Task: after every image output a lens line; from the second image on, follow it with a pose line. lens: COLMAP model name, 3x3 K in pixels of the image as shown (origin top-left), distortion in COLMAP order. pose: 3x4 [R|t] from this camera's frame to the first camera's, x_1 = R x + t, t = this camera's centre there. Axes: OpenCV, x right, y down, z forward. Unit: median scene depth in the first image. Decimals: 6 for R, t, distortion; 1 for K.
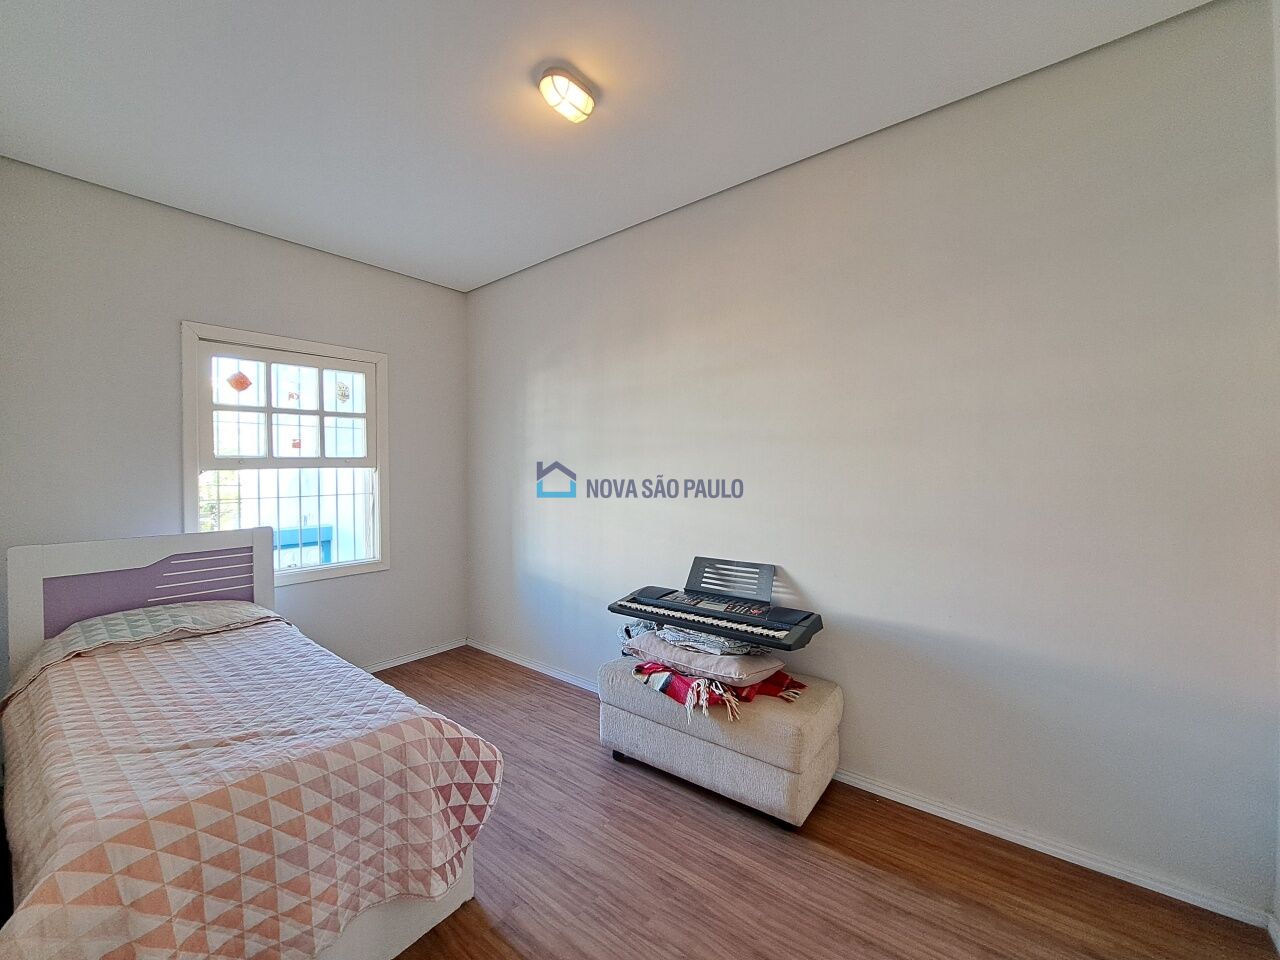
lens RADIAL K [[506.8, 0, 632.1], [0, 506.8, 474.4], [0, 0, 1]] dist [-0.020810, 0.000586]
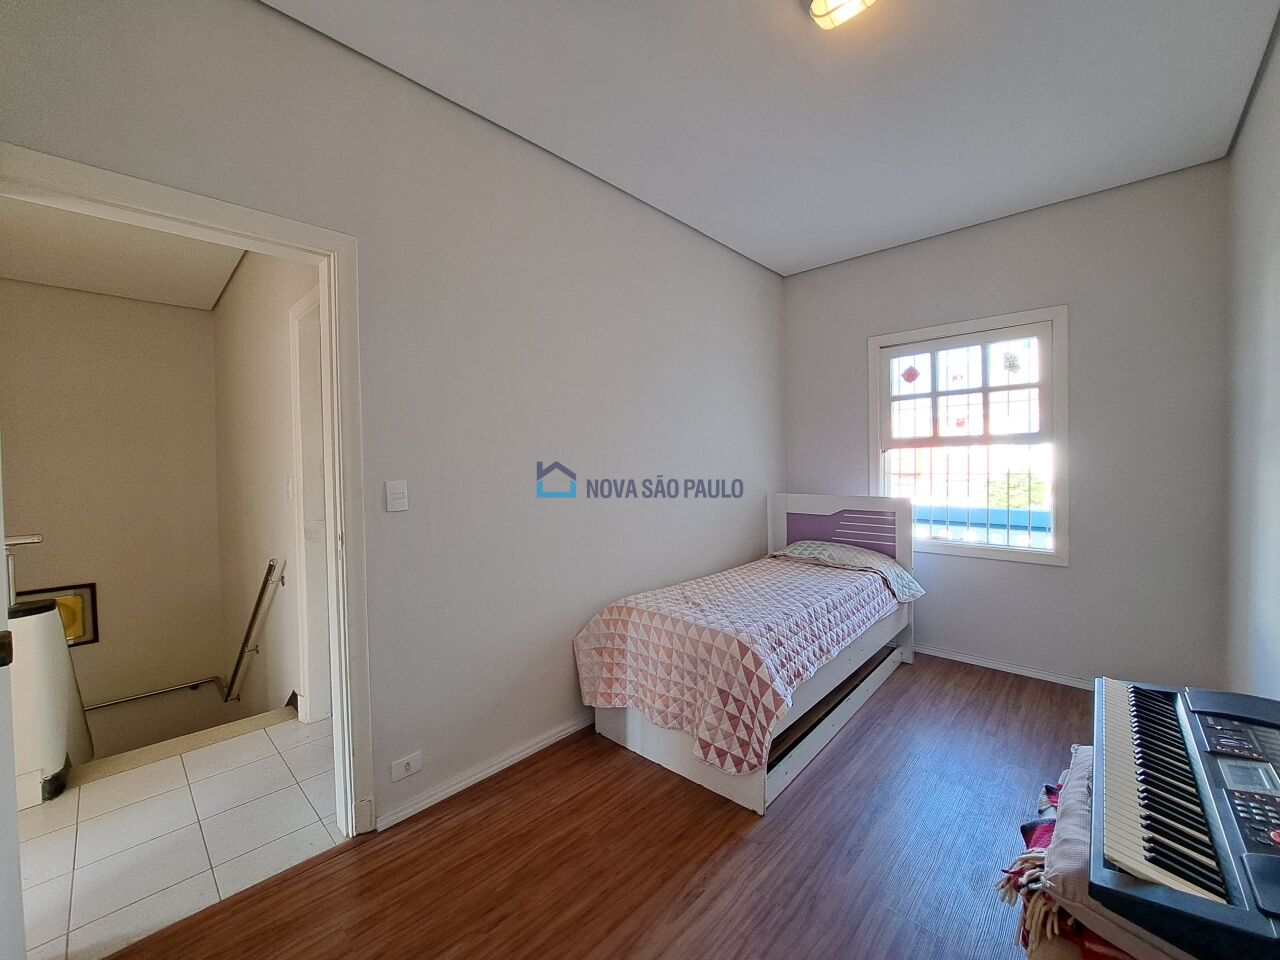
lens RADIAL K [[506.8, 0, 633.4], [0, 506.8, 474.4], [0, 0, 1]] dist [-0.020810, 0.000586]
pose [[-0.098081, 0.038556, -0.994431, 0.478890], [0.005180, 0.999255, 0.038232, 0.002518], [0.995165, -0.001401, -0.098208, 0.463022]]
